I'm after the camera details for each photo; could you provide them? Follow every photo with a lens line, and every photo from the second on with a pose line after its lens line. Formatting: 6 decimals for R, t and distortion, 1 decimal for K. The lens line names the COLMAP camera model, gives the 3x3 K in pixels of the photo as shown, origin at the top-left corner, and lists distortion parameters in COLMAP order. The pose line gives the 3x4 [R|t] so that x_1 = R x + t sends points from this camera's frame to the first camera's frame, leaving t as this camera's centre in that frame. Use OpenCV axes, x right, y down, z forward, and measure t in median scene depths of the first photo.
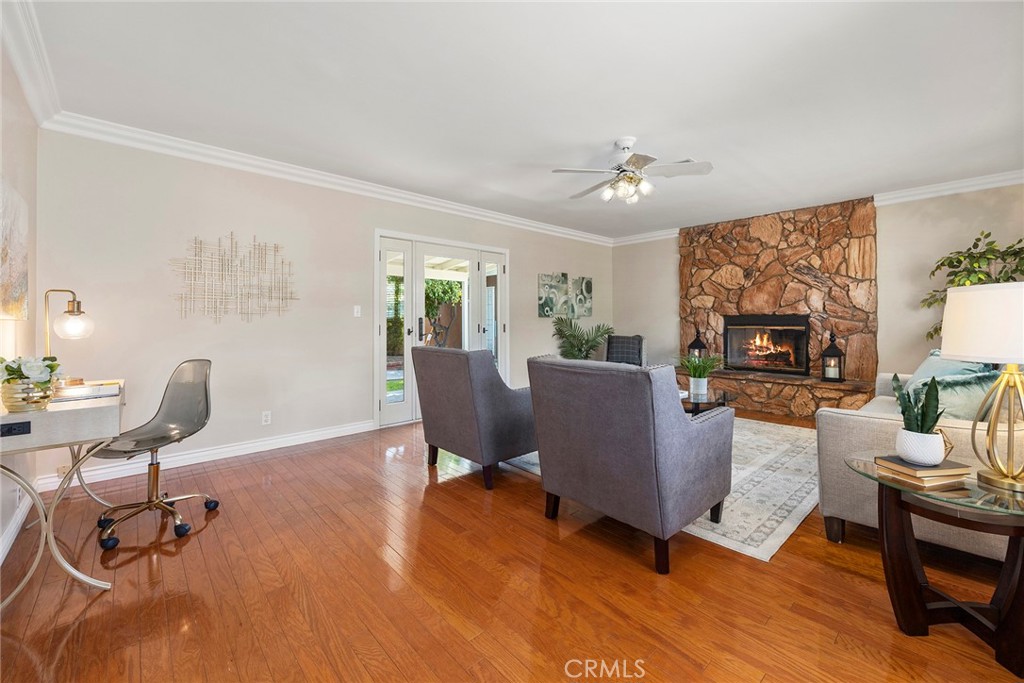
lens RADIAL K [[412.8, 0, 509.9], [0, 412.8, 318.8], [0, 0, 1]] dist [-0.002585, -0.000668]
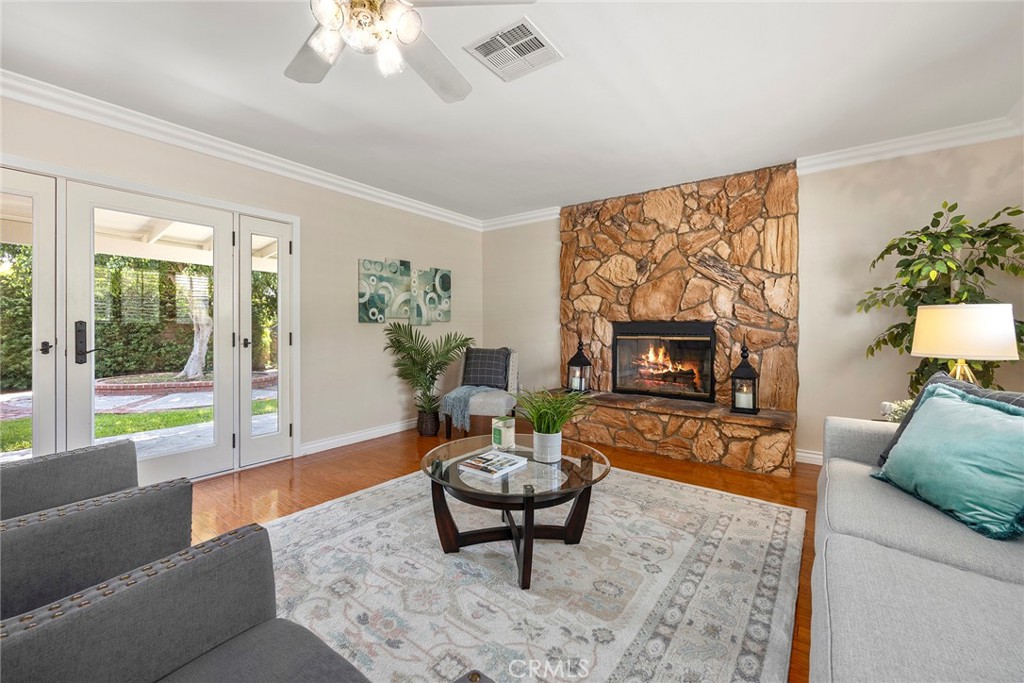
lens RADIAL K [[412.8, 0, 508.6], [0, 412.8, 328.6], [0, 0, 1]] dist [-0.002585, -0.000668]
pose [[0.982412, 0.003813, 0.186685, 0.211671], [-0.005196, 0.999963, 0.006922, 0.000299], [-0.186652, -0.007770, 0.982395, 0.324729]]
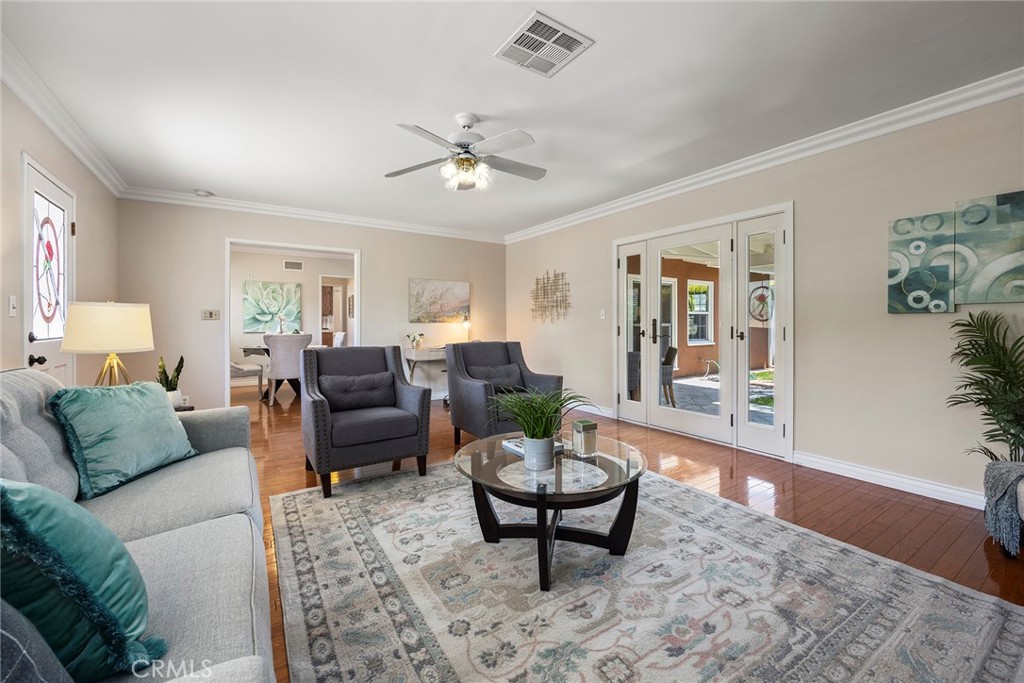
lens RADIAL K [[412.8, 0, 513.0], [0, 412.8, 322.8], [0, 0, 1]] dist [-0.002585, -0.000668]
pose [[-0.152969, 0.004136, -0.988222, 0.682463], [0.011224, 0.999934, 0.002447, 0.000582], [0.988167, -0.010717, -0.153005, 0.739217]]
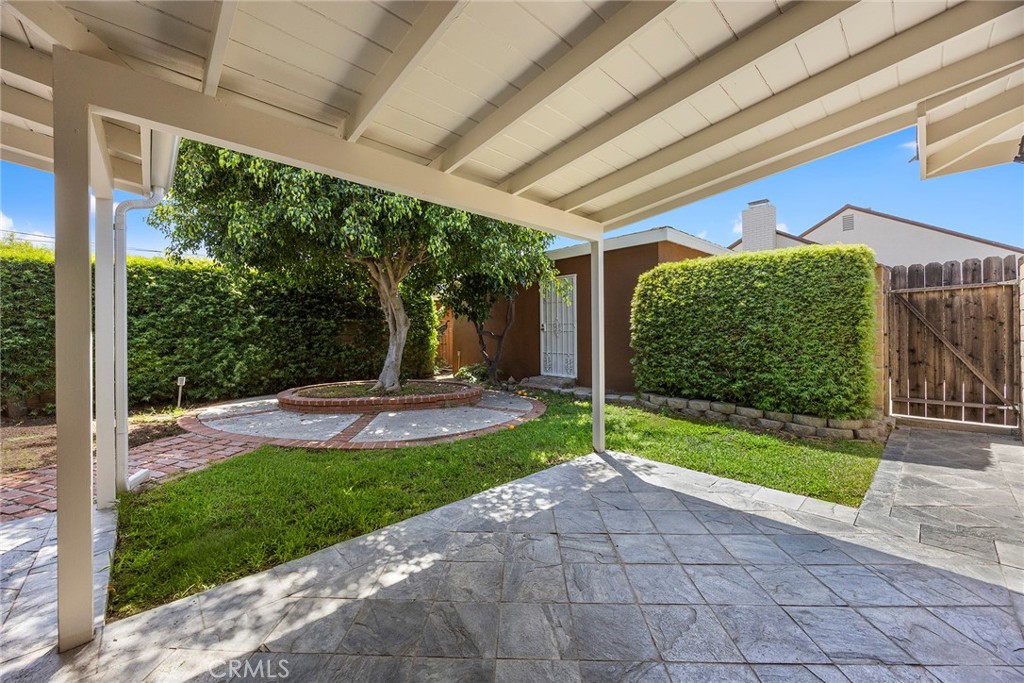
lens RADIAL K [[393.3, 0, 510.3], [0, 393.3, 332.2], [0, 0, 1]] dist [-0.001373, -0.000028]
pose [[0.999908, -0.004663, 0.012776, 0.050932], [0.004520, 0.999927, 0.011200, 0.004825], [-0.012827, -0.011141, 0.999856, 0.487604]]
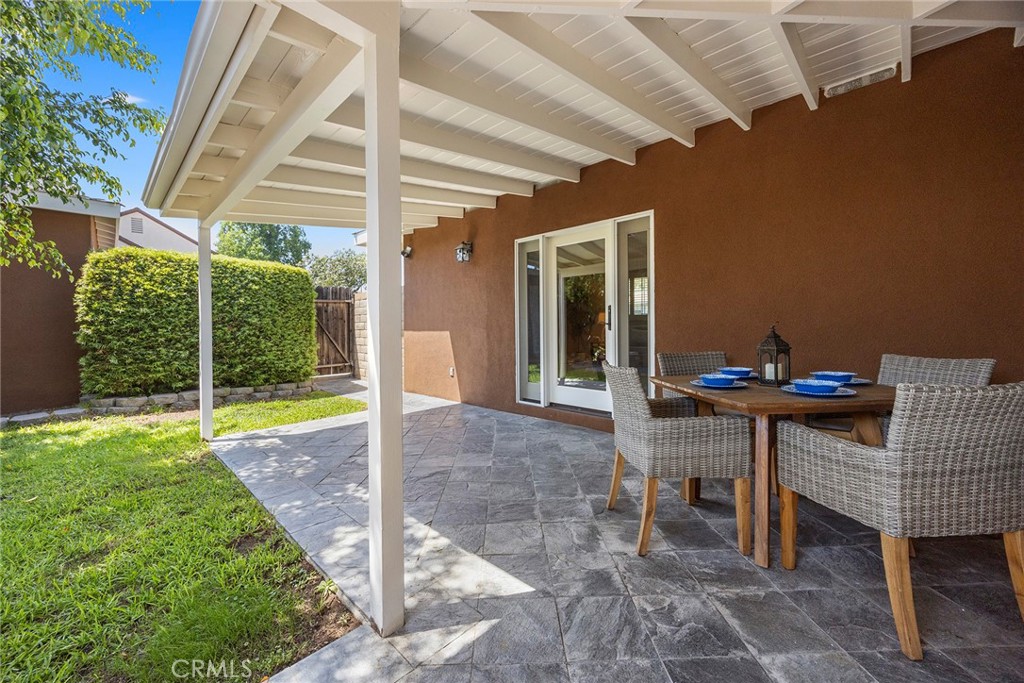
lens RADIAL K [[393.3, 0, 515.4], [0, 393.3, 327.7], [0, 0, 1]] dist [-0.001373, -0.000028]
pose [[-0.071143, 0.003157, 0.997461, -0.124044], [0.002411, 0.999993, -0.002993, 0.012652], [-0.997463, 0.002192, -0.071150, 0.551785]]
